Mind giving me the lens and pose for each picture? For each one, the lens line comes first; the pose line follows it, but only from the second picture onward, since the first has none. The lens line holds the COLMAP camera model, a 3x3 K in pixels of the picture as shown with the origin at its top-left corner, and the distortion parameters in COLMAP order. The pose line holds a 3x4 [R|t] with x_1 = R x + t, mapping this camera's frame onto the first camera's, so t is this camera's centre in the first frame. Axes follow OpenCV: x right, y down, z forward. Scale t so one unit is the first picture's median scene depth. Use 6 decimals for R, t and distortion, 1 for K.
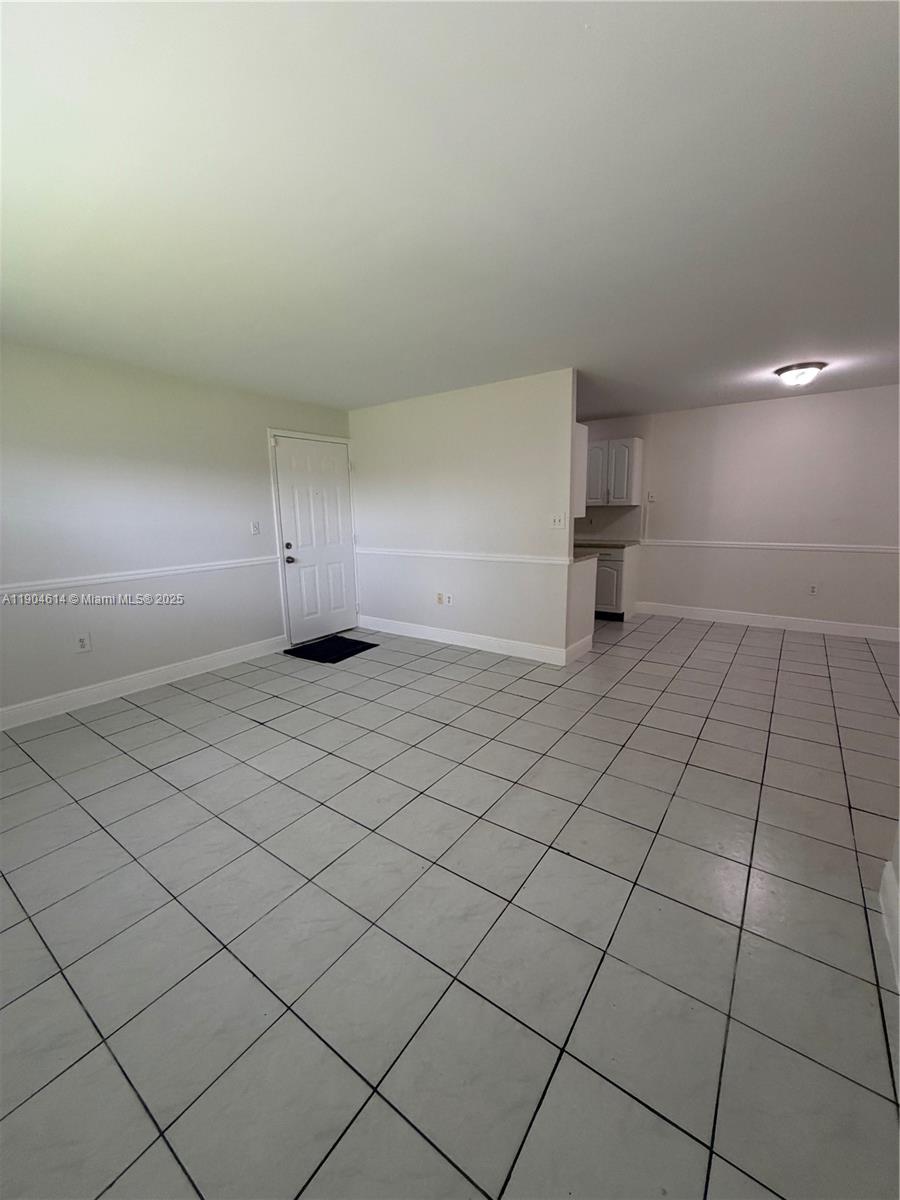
lens RADIAL K [[480.1, 0, 448.4], [0, 480.1, 596.8], [0, 0, 1]] dist [-0.003045, -0.000429]
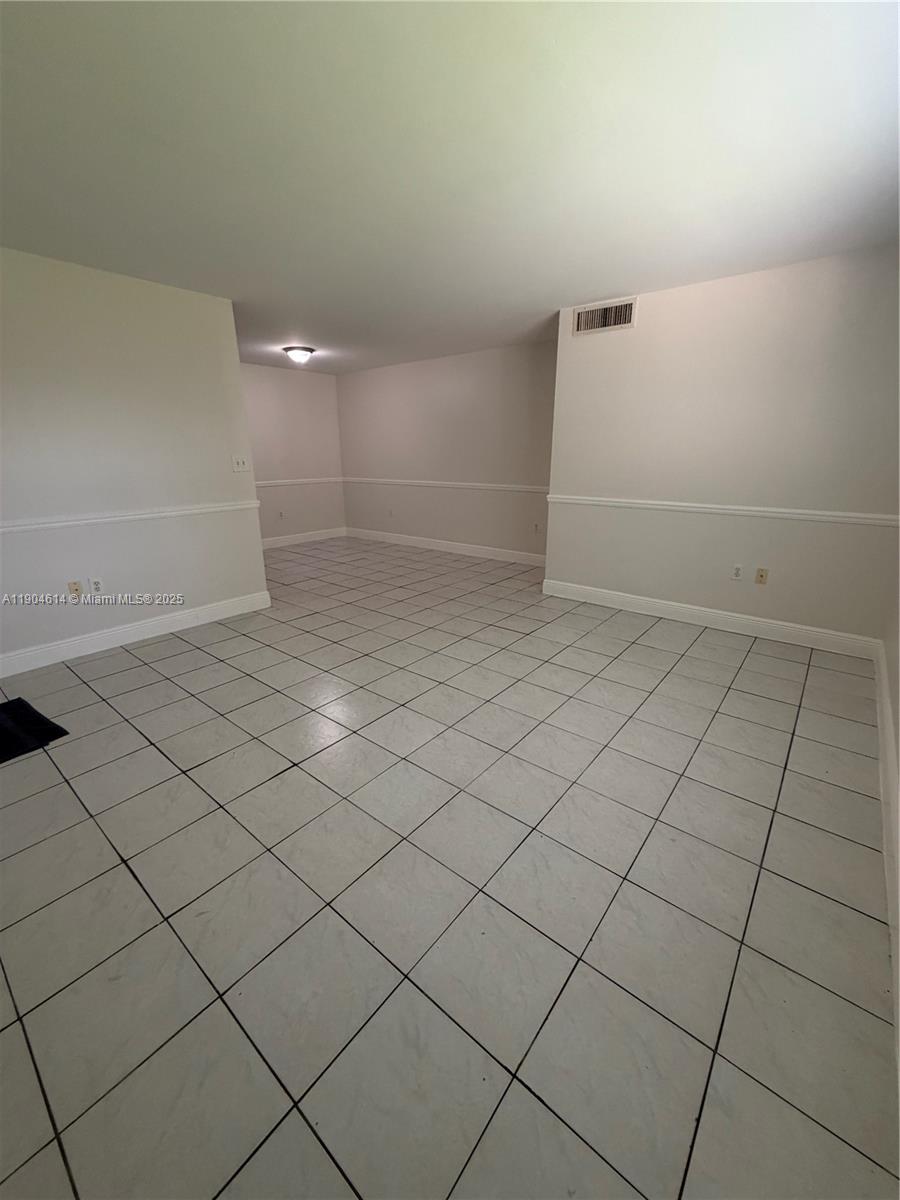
lens RADIAL K [[480.1, 0, 448.4], [0, 480.1, 596.8], [0, 0, 1]] dist [-0.003045, -0.000429]
pose [[0.066893, -0.277650, 0.958351, -0.606215], [0.190460, 0.946393, 0.260891, -0.061337], [-0.979413, 0.165076, 0.116189, 0.421431]]
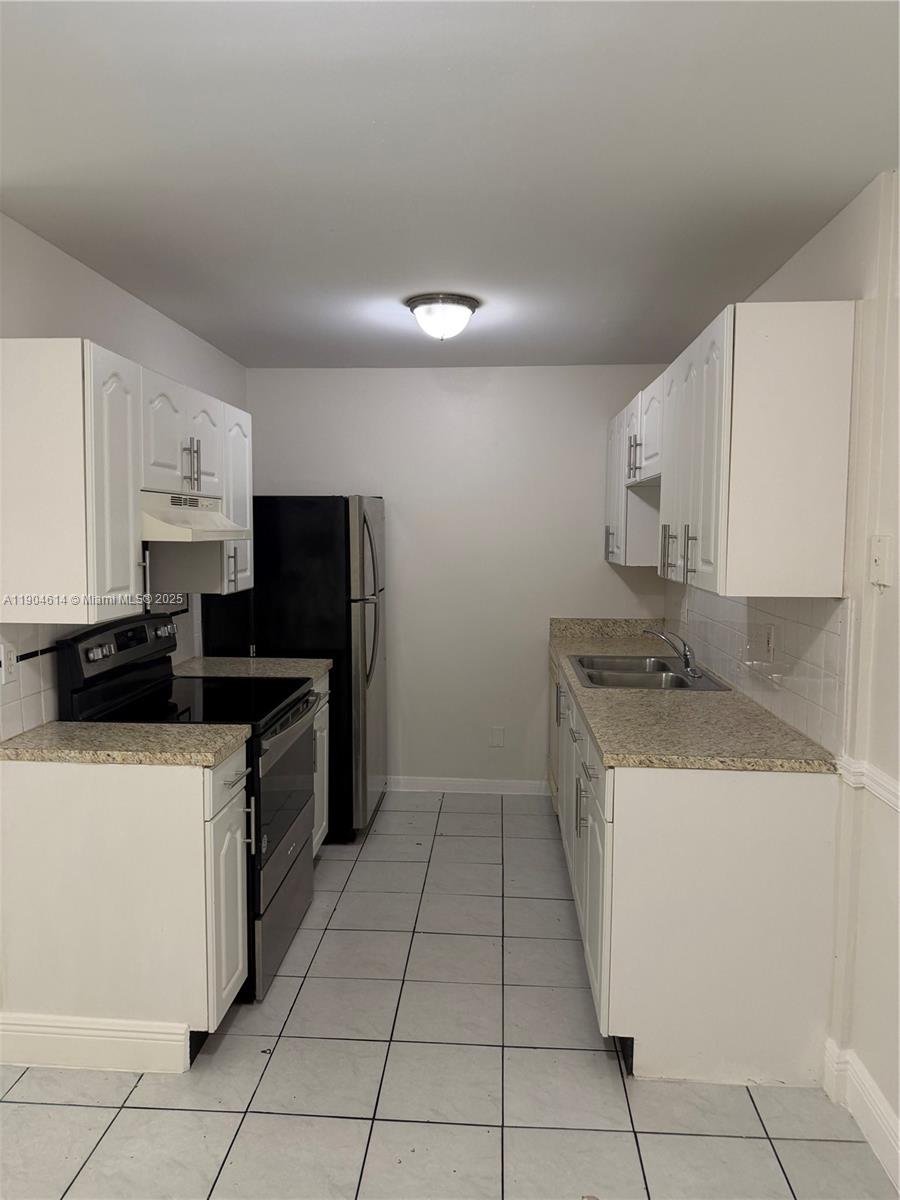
lens RADIAL K [[843.9, 0, 457.6], [0, 843.9, 601.1], [0, 0, 1]] dist [0.060857, -0.084063]
pose [[0.538760, 0.095327, -0.837049, 0.755592], [-0.170625, 0.985333, 0.002393, -0.192584], [0.825000, 0.141532, 0.547123, 0.774657]]
